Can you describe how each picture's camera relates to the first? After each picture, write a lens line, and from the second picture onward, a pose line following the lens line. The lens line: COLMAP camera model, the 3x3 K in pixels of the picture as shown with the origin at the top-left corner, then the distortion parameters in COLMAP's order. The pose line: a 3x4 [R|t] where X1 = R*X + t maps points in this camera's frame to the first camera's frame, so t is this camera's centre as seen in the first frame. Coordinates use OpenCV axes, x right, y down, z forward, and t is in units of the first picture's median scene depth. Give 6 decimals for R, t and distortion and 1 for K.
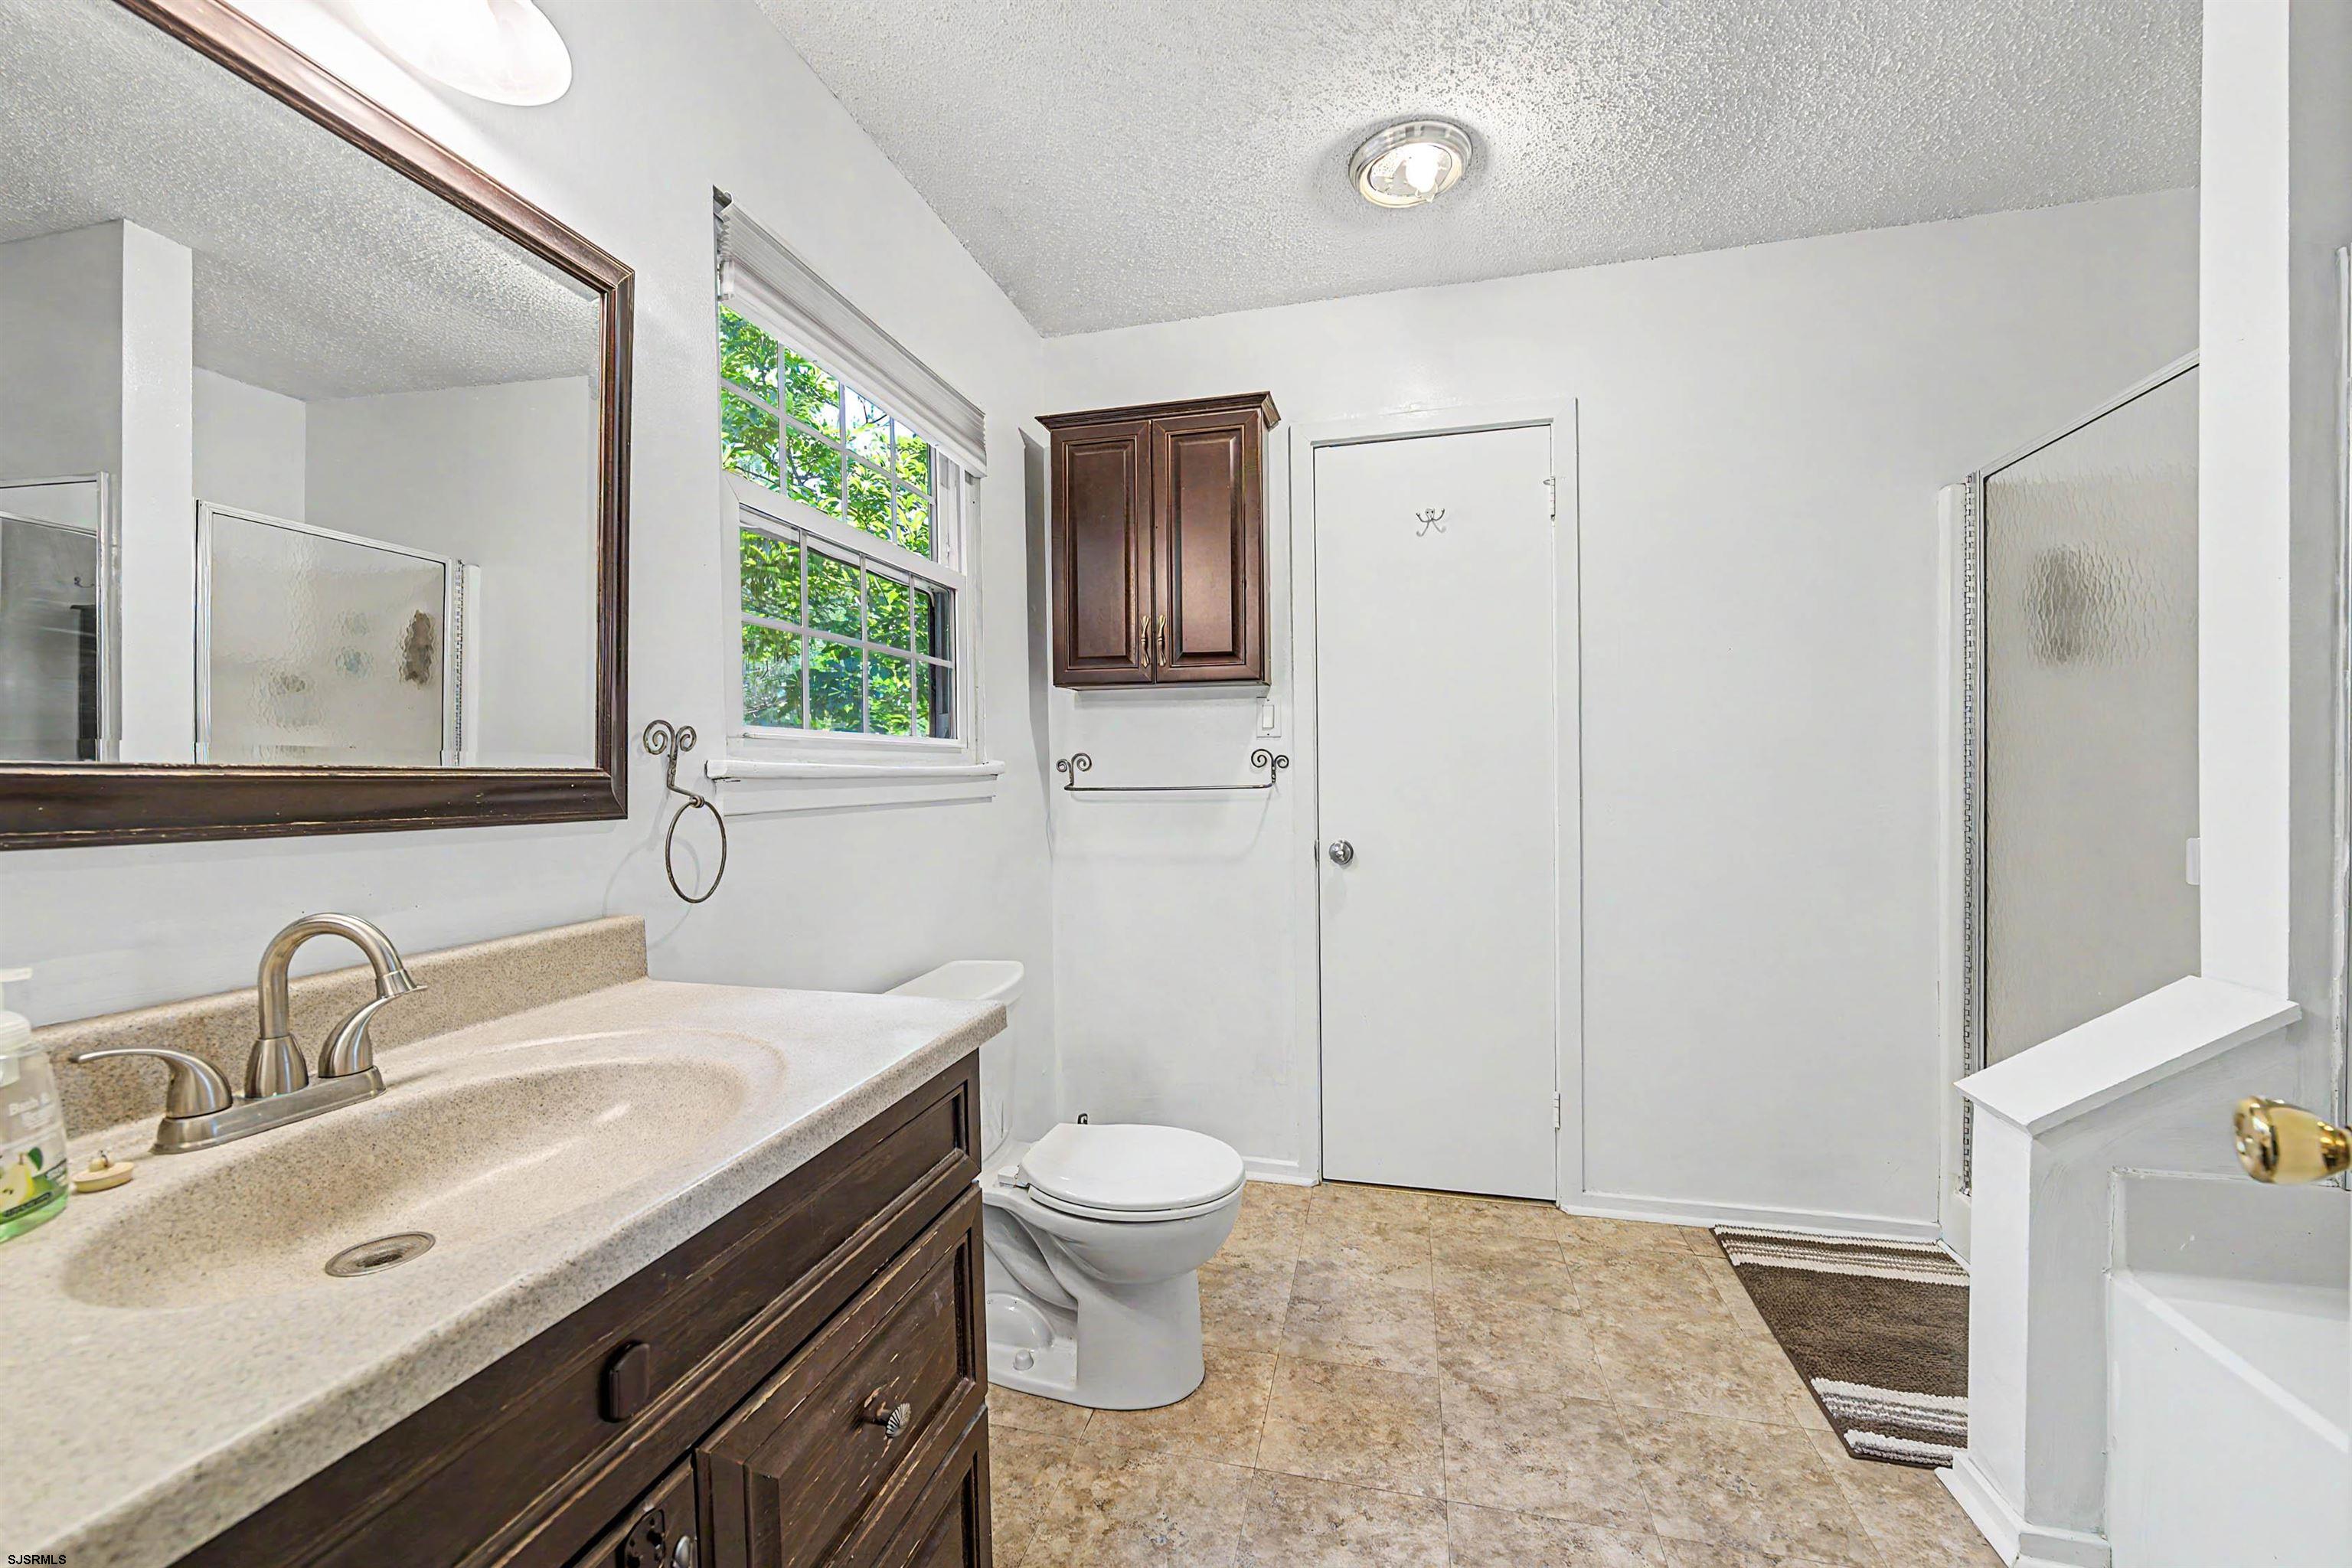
lens RADIAL K [[941.5, 0, 1178.6], [0, 941.5, 782.5], [0, 0, 1]] dist [-0.007828, -0.000824]
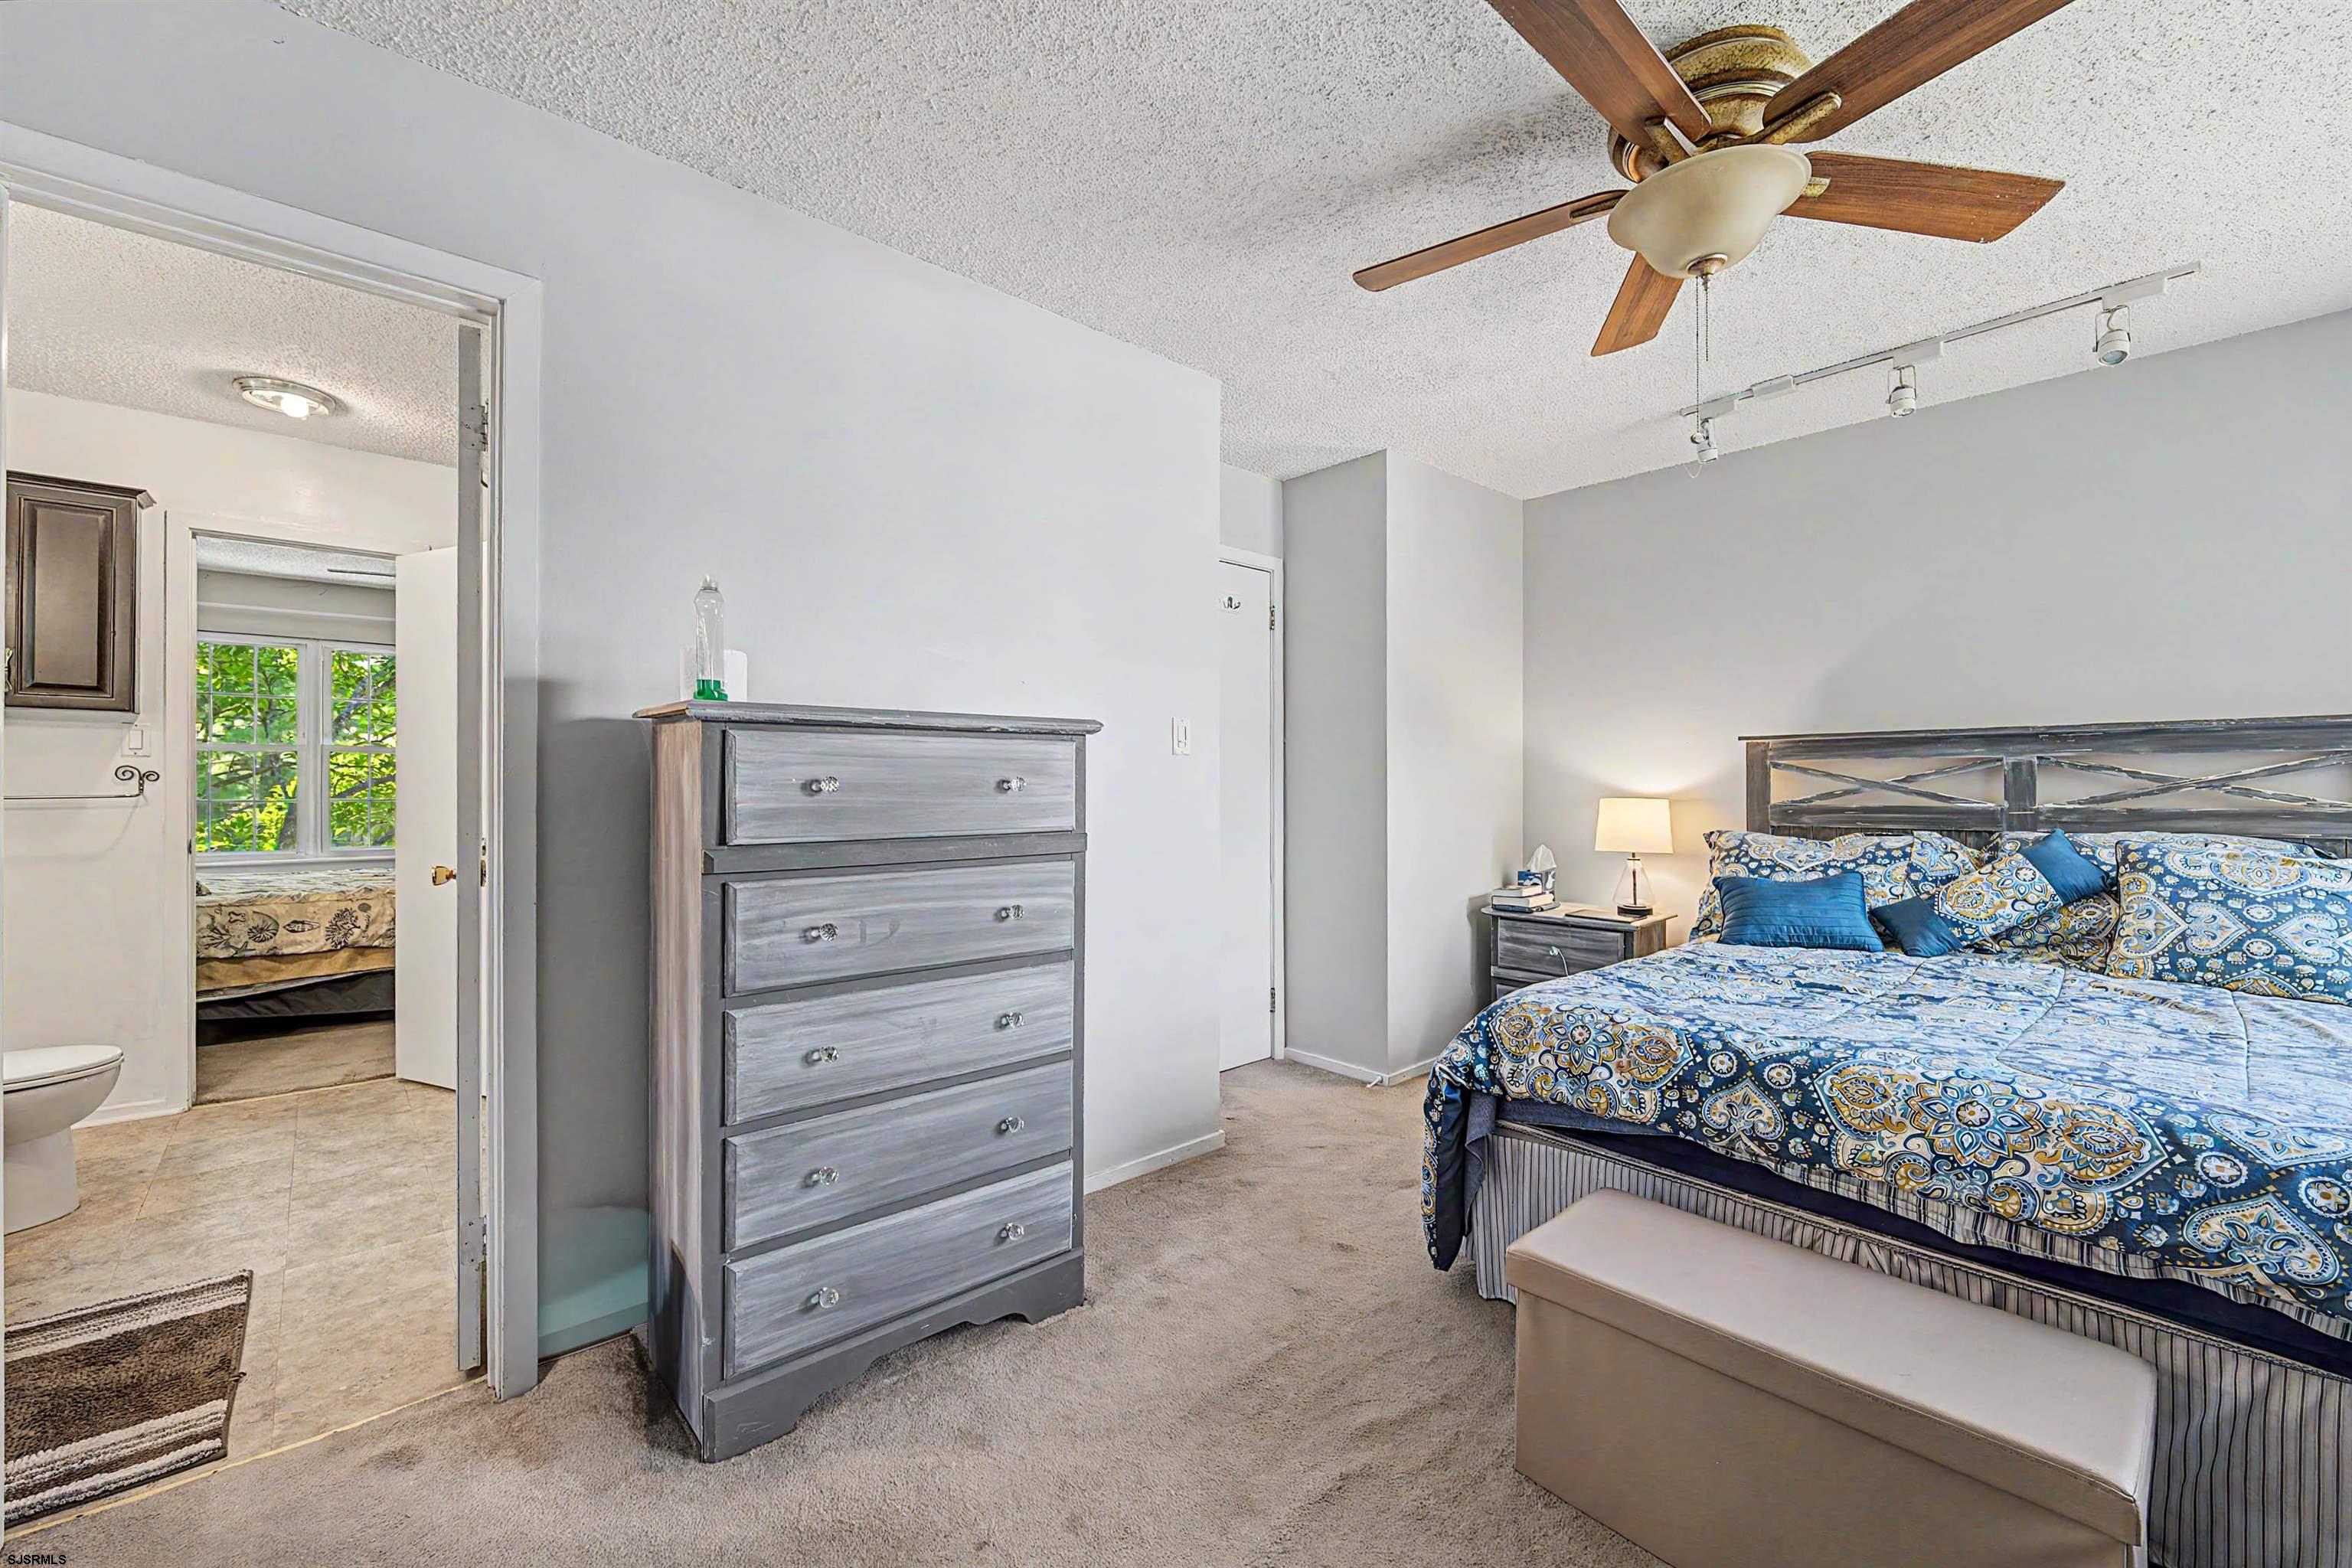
lens RADIAL K [[941.5, 0, 1171.4], [0, 941.5, 783.7], [0, 0, 1]] dist [-0.007828, -0.000824]
pose [[0.570239, 0.015564, 0.821331, -0.136762], [0.001733, 0.999795, -0.020149, 0.015555], [-0.821477, 0.012913, 0.570096, -0.832209]]
